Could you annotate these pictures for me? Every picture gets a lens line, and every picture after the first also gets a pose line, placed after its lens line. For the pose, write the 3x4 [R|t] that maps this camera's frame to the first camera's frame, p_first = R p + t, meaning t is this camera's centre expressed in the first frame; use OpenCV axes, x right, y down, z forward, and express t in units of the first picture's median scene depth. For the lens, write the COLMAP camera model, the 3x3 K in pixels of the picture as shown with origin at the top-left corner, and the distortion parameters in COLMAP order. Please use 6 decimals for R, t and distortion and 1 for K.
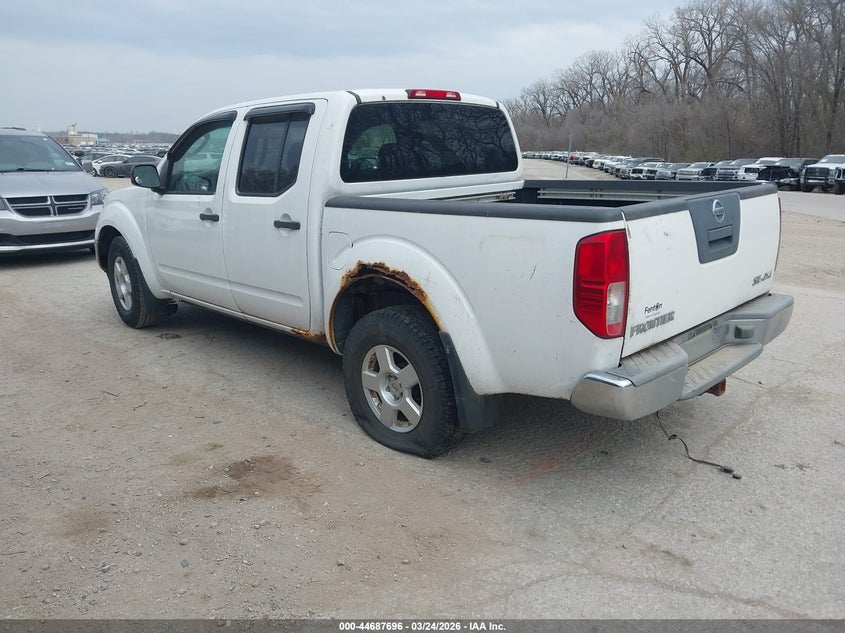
lens RADIAL K [[641.5, 0, 422.5], [0, 641.5, 316.5], [0, 0, 1]] dist [0.002202, 0.001419]
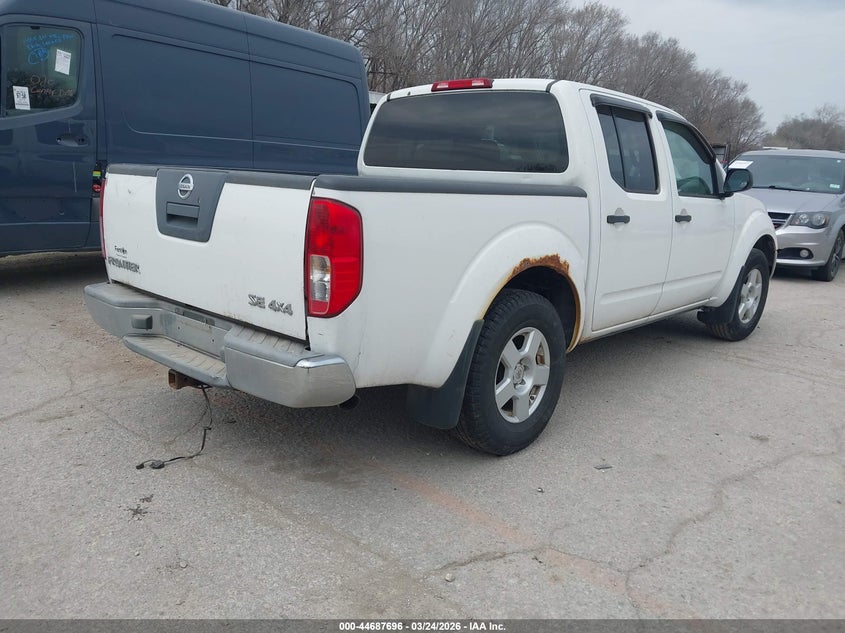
lens RADIAL K [[641.5, 0, 422.5], [0, 641.5, 316.5], [0, 0, 1]] dist [0.002202, 0.001419]
pose [[0.086667, 0.248151, -0.964837, 1.330557], [-0.301001, 0.929741, 0.212087, -0.269050], [0.949677, 0.272036, 0.155271, 1.145563]]
